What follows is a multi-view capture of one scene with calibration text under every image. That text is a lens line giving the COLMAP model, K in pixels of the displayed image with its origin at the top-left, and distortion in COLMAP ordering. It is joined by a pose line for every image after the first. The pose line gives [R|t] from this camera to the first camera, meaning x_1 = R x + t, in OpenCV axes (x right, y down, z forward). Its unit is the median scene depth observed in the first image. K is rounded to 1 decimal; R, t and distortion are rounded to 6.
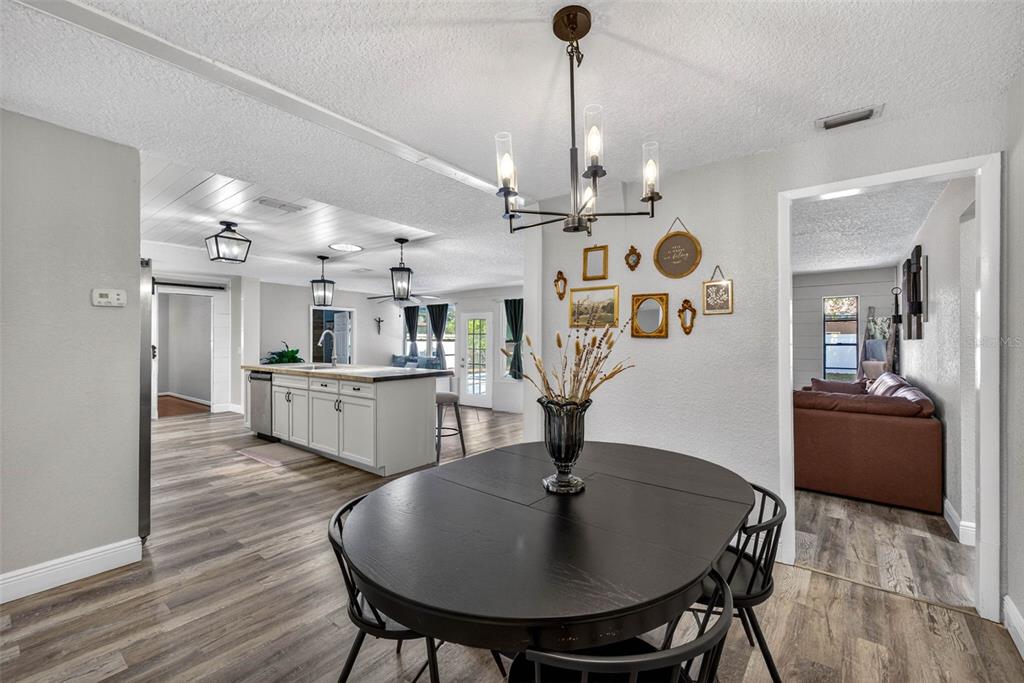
lens RADIAL K [[429.3, 0, 501.8], [0, 429.3, 341.1], [0, 0, 1]] dist [0.000945, 0.000180]
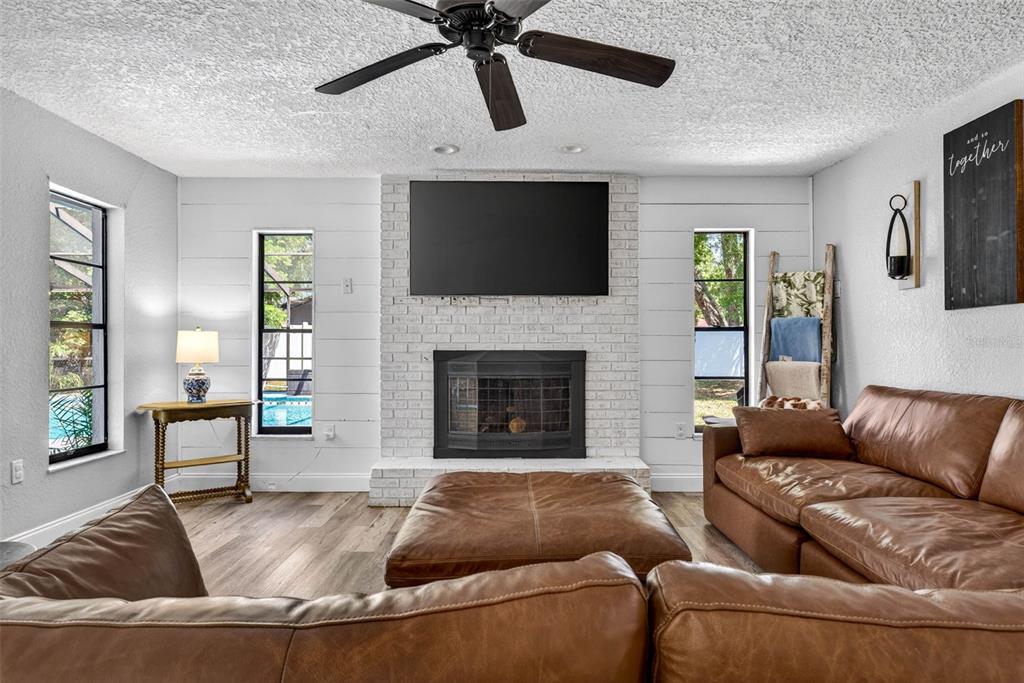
lens RADIAL K [[624.5, 0, 507.7], [0, 624.5, 335.1], [0, 0, 1]] dist [0.005868, 0.000727]
pose [[0.770977, 0.007275, 0.636822, 0.314595], [-0.002811, 0.999964, -0.008021, 0.042348], [-0.636857, 0.004394, 0.770969, 1.217574]]
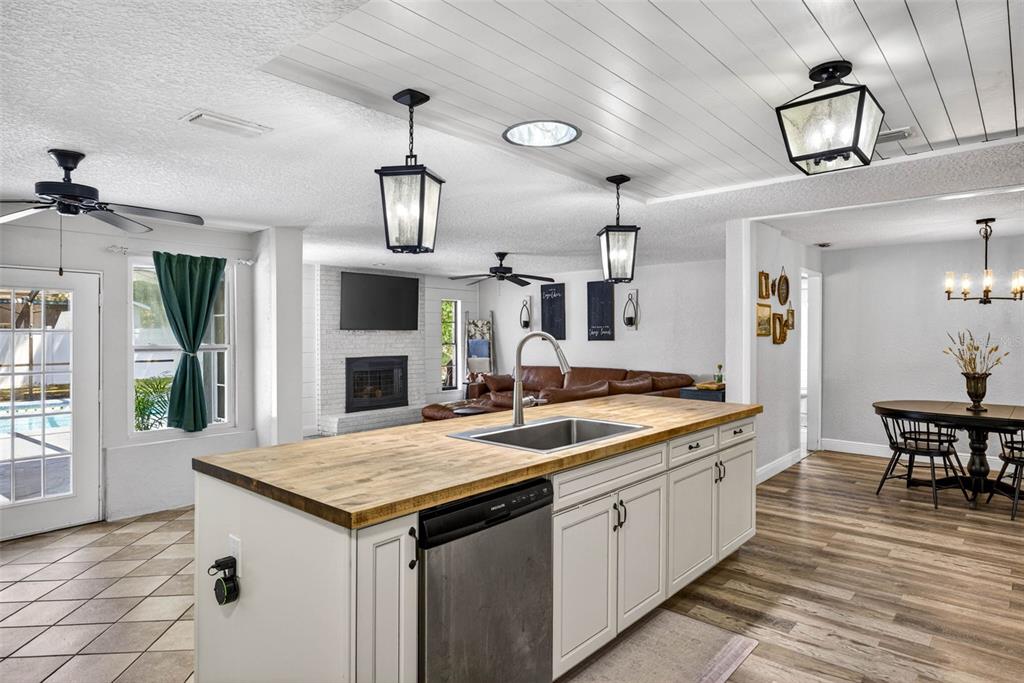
lens RADIAL K [[624.5, 0, 507.7], [0, 624.5, 335.1], [0, 0, 1]] dist [0.005868, 0.000727]
pose [[0.018804, -0.002385, 0.999820, -1.552709], [-0.000543, 0.999997, 0.002396, -0.036616], [-0.999823, -0.000588, 0.018803, 1.633776]]
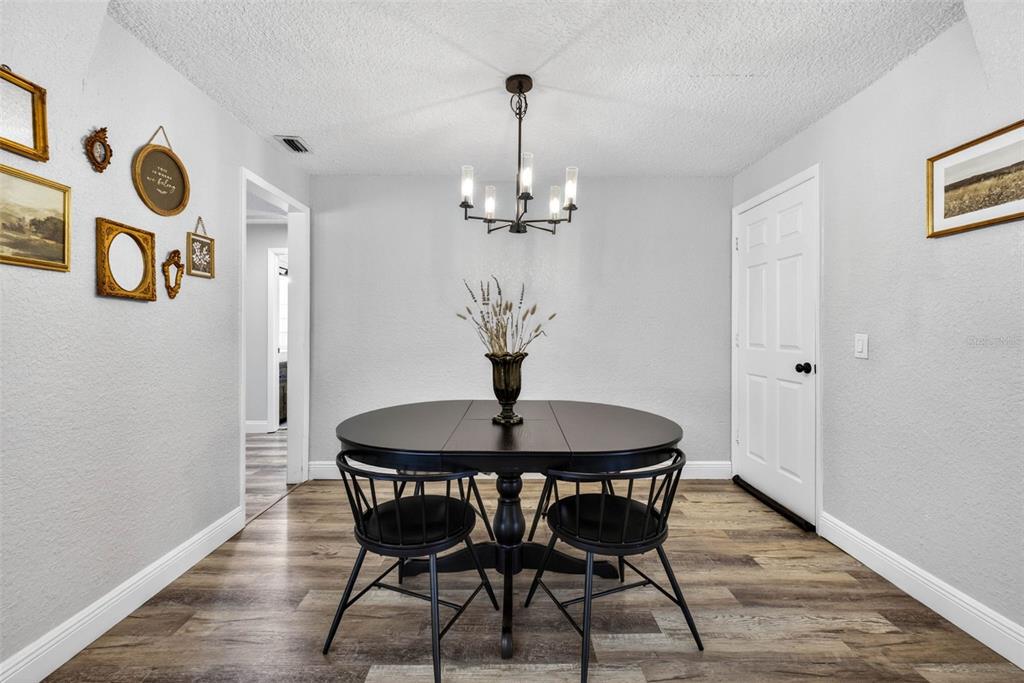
lens RADIAL K [[437.1, 0, 516.8], [0, 437.1, 330.1], [0, 0, 1]] dist [0.001803, 0.000029]
pose [[-0.652407, -0.000488, 0.757869, -0.408689], [-0.001689, 0.999998, -0.000810, 0.030215], [-0.757867, -0.001808, -0.652406, 0.860608]]
